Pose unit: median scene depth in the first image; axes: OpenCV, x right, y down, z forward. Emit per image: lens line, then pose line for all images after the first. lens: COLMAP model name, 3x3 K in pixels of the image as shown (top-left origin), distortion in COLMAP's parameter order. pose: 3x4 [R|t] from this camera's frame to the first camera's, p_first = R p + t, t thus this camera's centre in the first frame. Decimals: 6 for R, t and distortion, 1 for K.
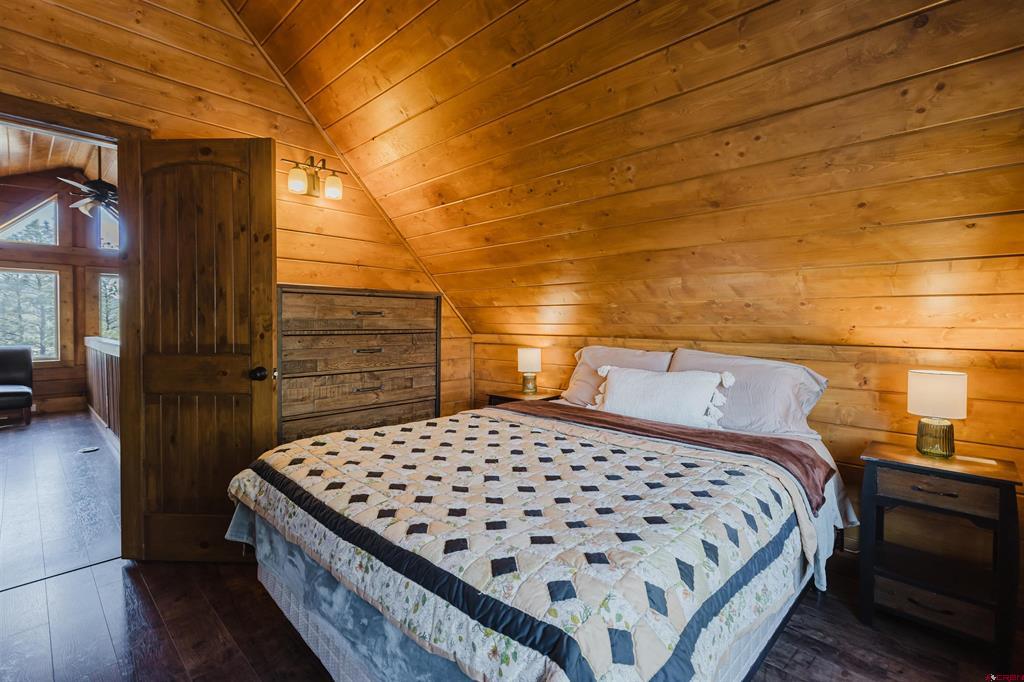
lens RADIAL K [[464.6, 0, 506.4], [0, 464.6, 333.8], [0, 0, 1]] dist [0.002971, -0.001145]
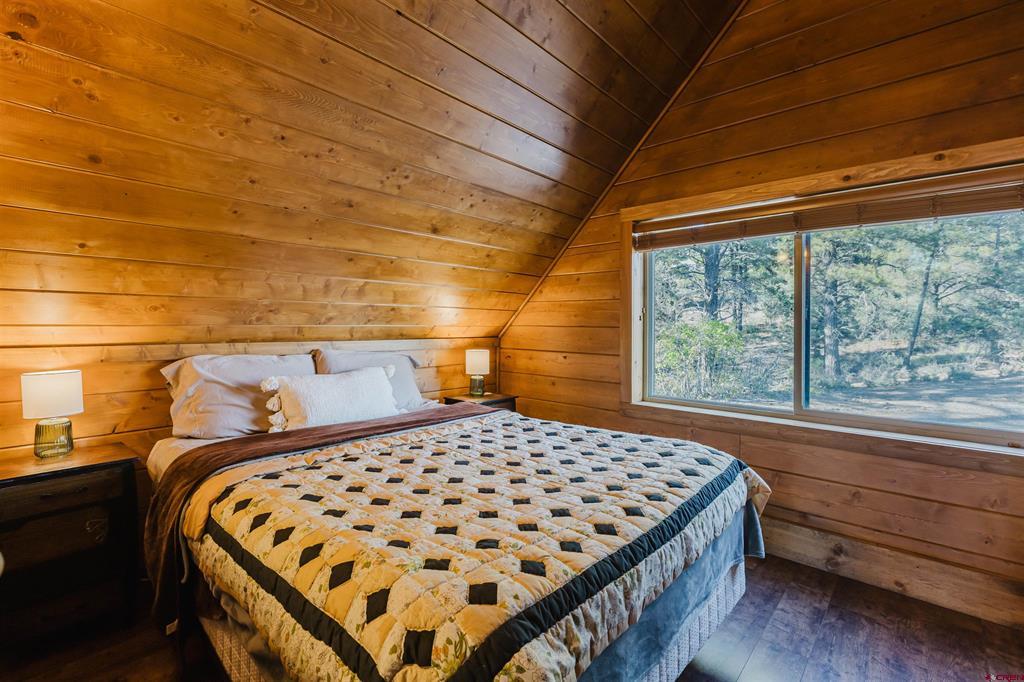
lens RADIAL K [[458.8, 0, 511.0], [0, 458.8, 334.4], [0, 0, 1]] dist [0.001944, 0.000307]
pose [[-0.023919, -0.027003, 0.999349, -0.599308], [0.018745, 0.999447, 0.027455, -0.019584], [-0.999538, 0.019390, -0.023400, 0.609020]]
